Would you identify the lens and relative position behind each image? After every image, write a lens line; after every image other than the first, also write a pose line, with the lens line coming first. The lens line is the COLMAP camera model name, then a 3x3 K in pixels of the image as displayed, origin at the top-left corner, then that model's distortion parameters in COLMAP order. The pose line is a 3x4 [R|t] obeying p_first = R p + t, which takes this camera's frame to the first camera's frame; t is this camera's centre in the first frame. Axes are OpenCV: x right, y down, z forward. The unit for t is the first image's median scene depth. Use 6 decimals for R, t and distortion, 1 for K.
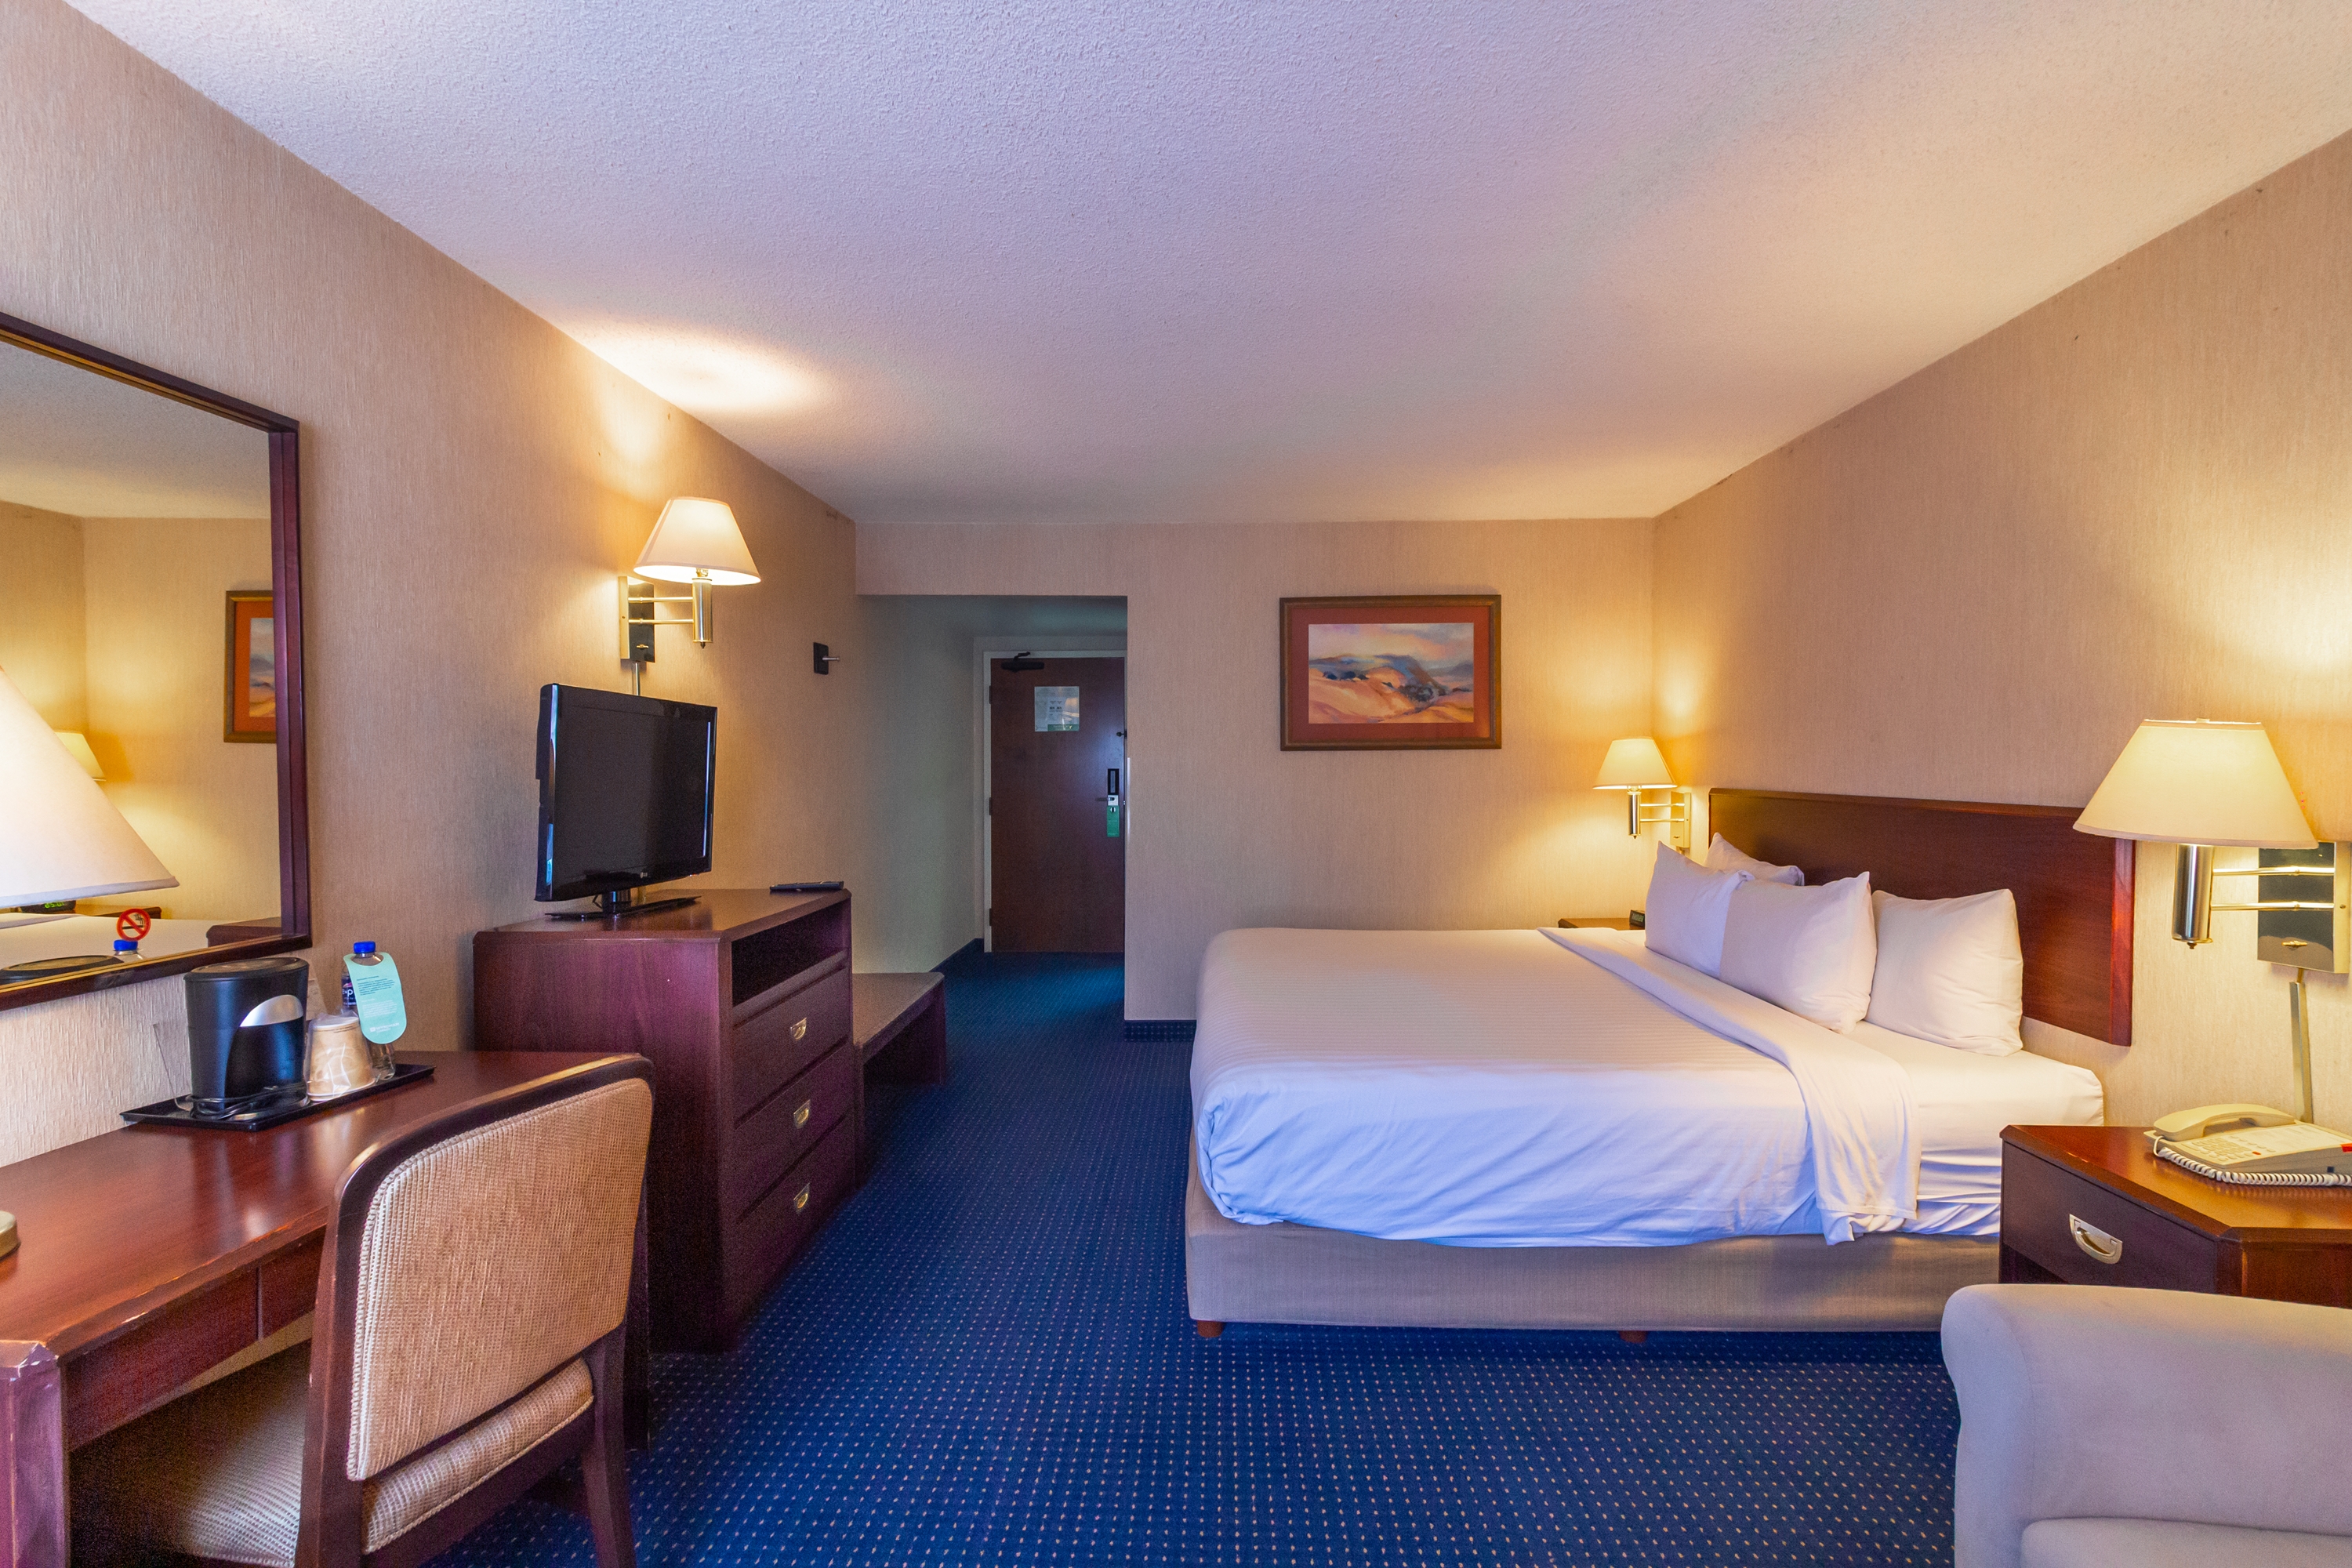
lens RADIAL K [[1067.5, 0, 1171.8], [0, 1067.5, 793.9], [0, 0, 1]] dist [0.000946, -0.000235]
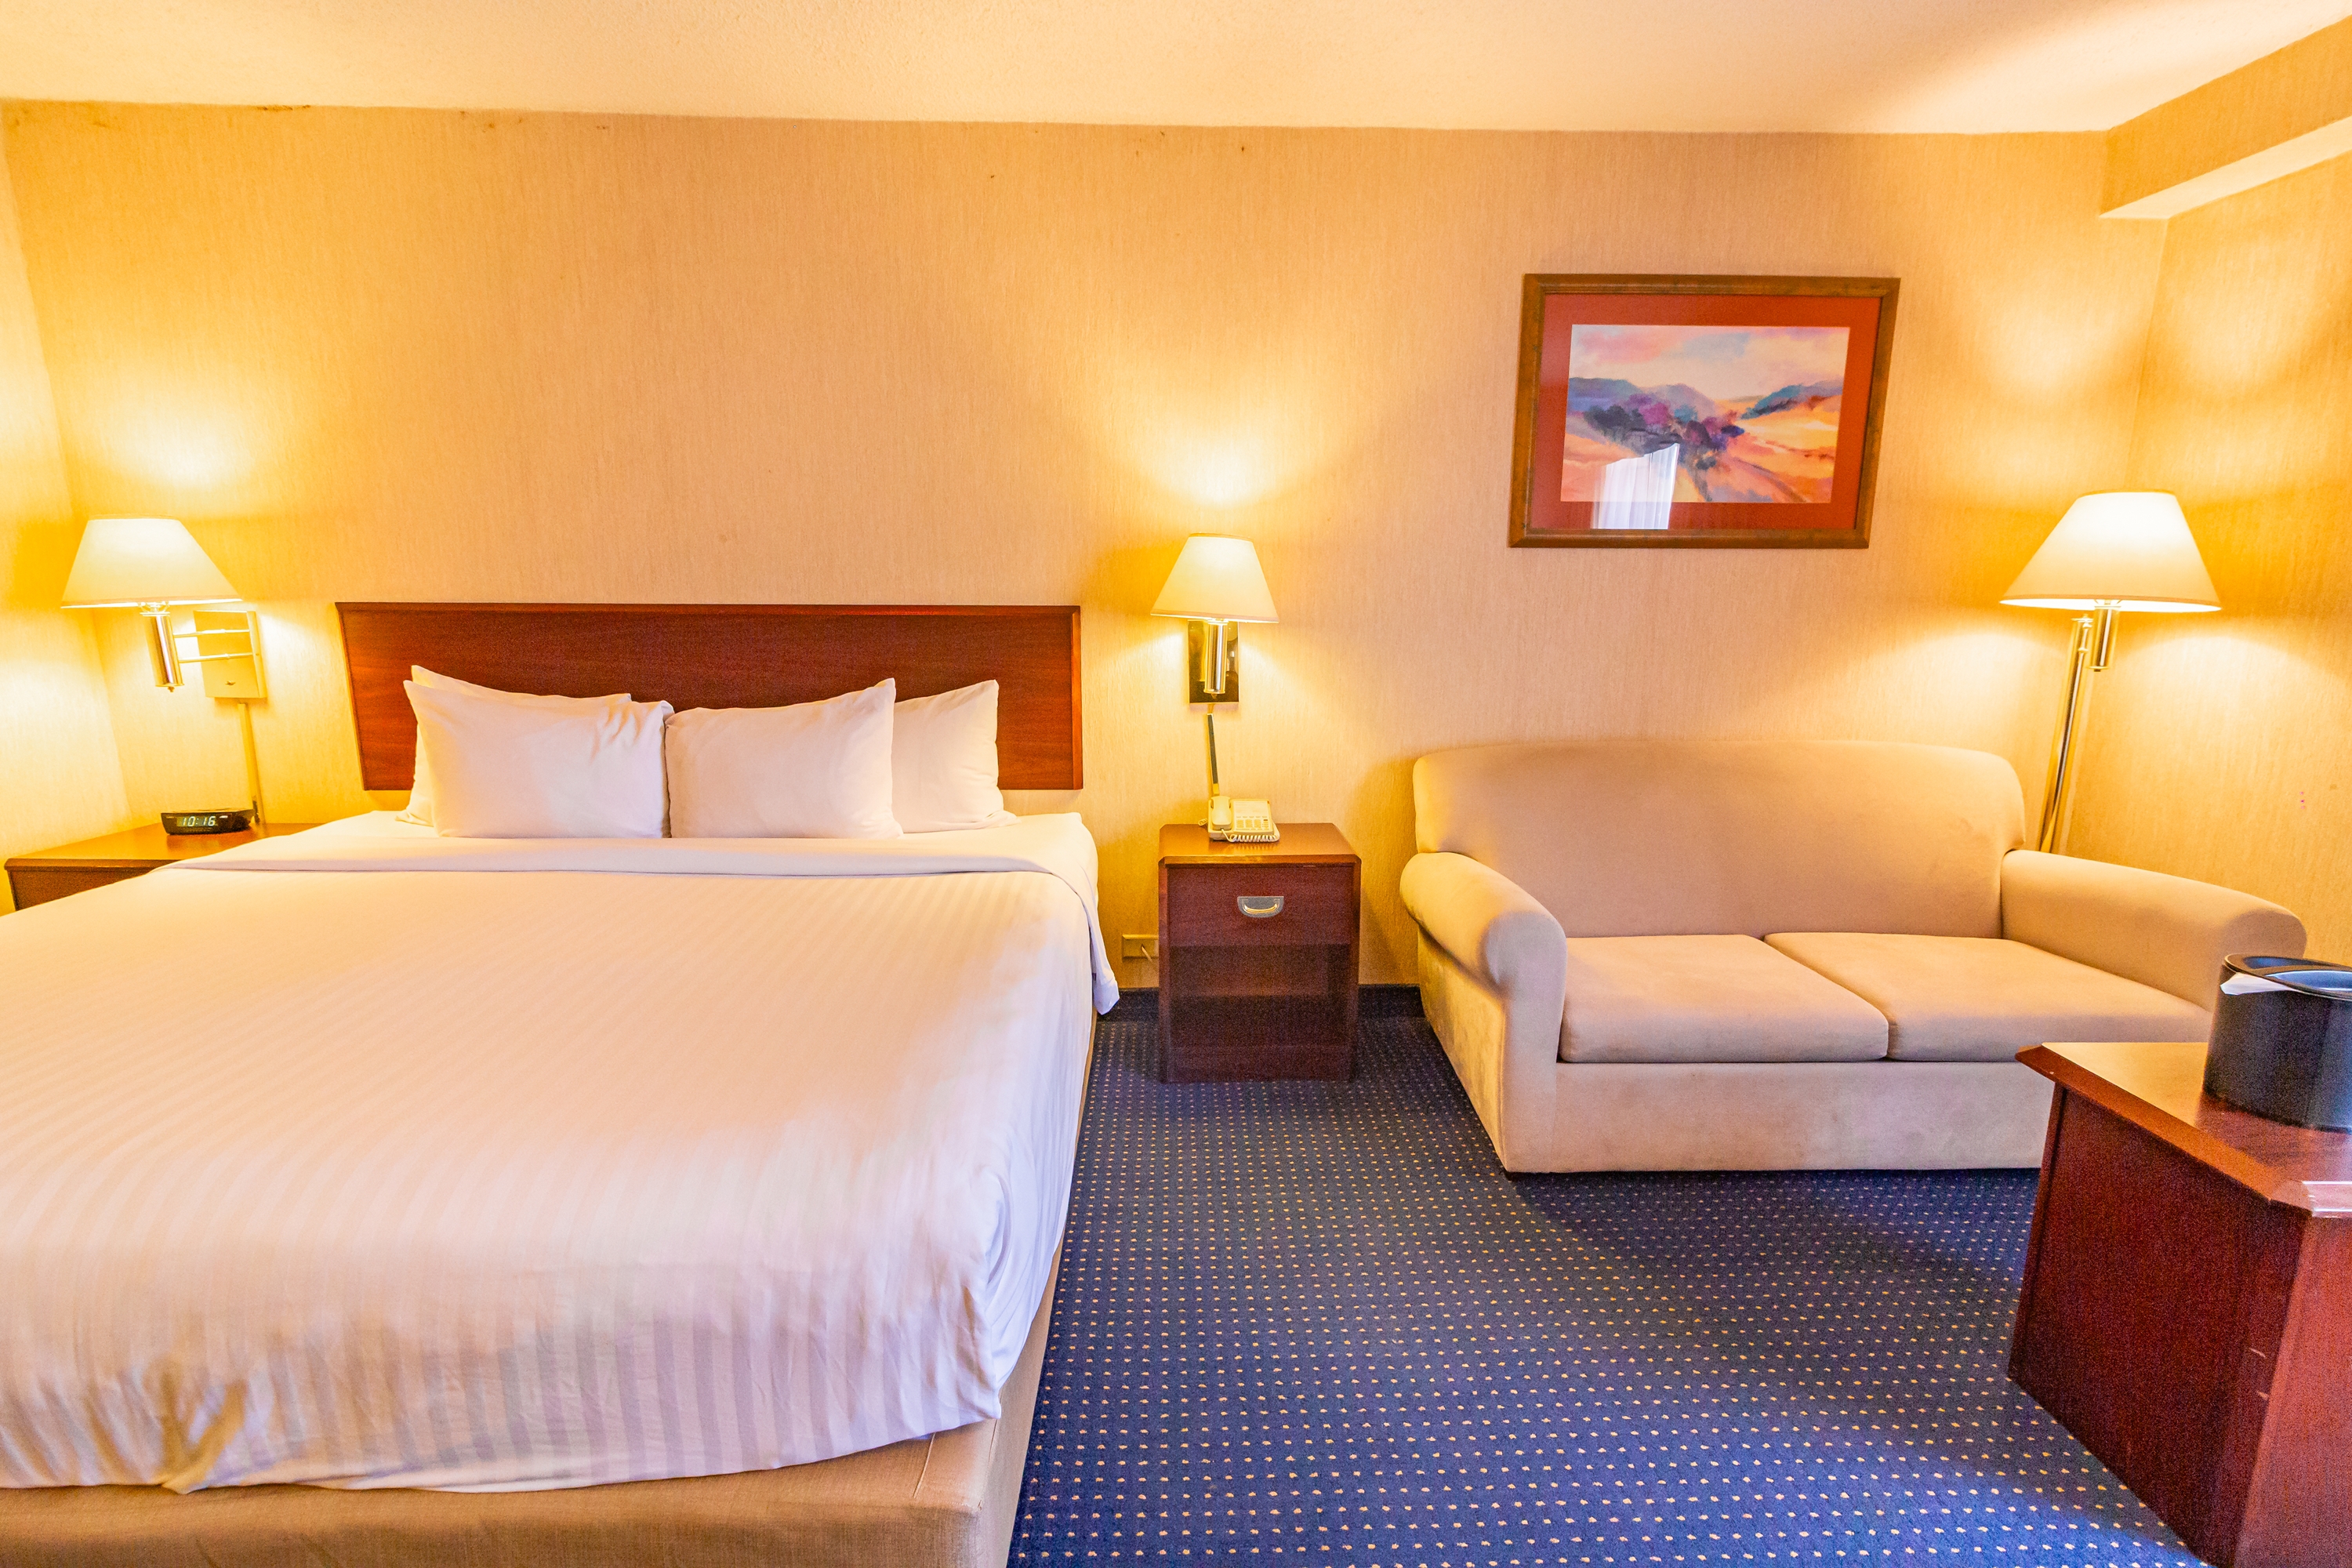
lens RADIAL K [[1067.5, 0, 1171.8], [0, 1067.5, 793.9], [0, 0, 1]] dist [0.000946, -0.000235]
pose [[-0.080064, -0.169400, 0.982290, -0.364664], [0.029932, 0.984600, 0.172239, 0.020388], [-0.996340, 0.043192, -0.073761, 0.911601]]
